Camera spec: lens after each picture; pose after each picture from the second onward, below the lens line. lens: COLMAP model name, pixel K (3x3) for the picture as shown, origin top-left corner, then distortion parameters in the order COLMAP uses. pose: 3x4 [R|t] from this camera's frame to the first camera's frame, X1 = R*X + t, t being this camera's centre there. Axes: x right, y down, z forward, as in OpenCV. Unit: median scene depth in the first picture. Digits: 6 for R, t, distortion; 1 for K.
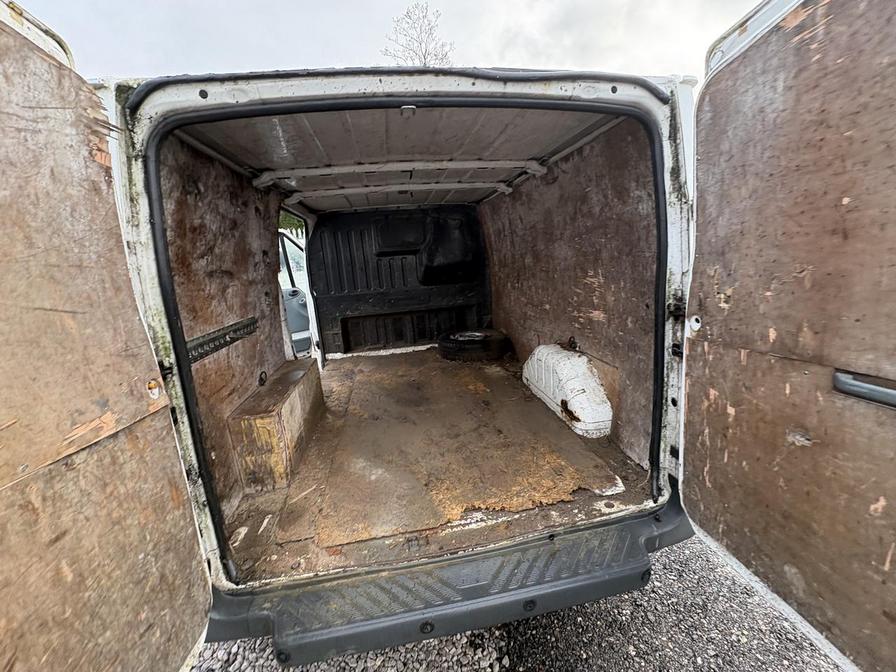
lens RADIAL K [[351.7, 0, 446.8], [0, 351.7, 334.9], [0, 0, 1]] dist [-0.001572, 0.000029]
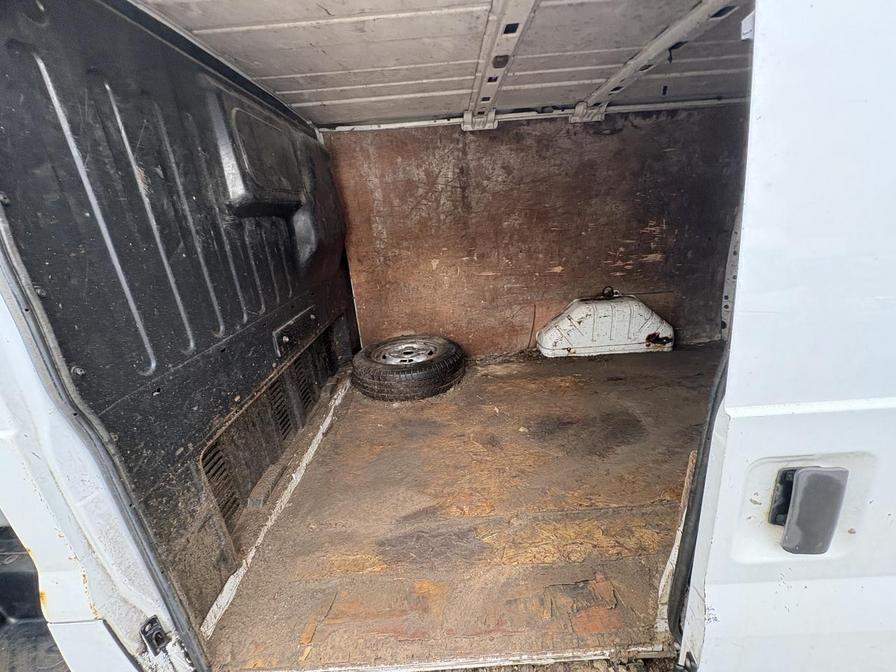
lens RADIAL K [[353.7, 0, 445.7], [0, 353.7, 334.0], [0, 0, 1]] dist [-0.001272, 0.000061]
pose [[0.168777, -0.263745, 0.949712, -1.006031], [0.272573, 0.938448, 0.212177, -0.281707], [-0.947216, 0.223055, 0.230278, 1.545611]]
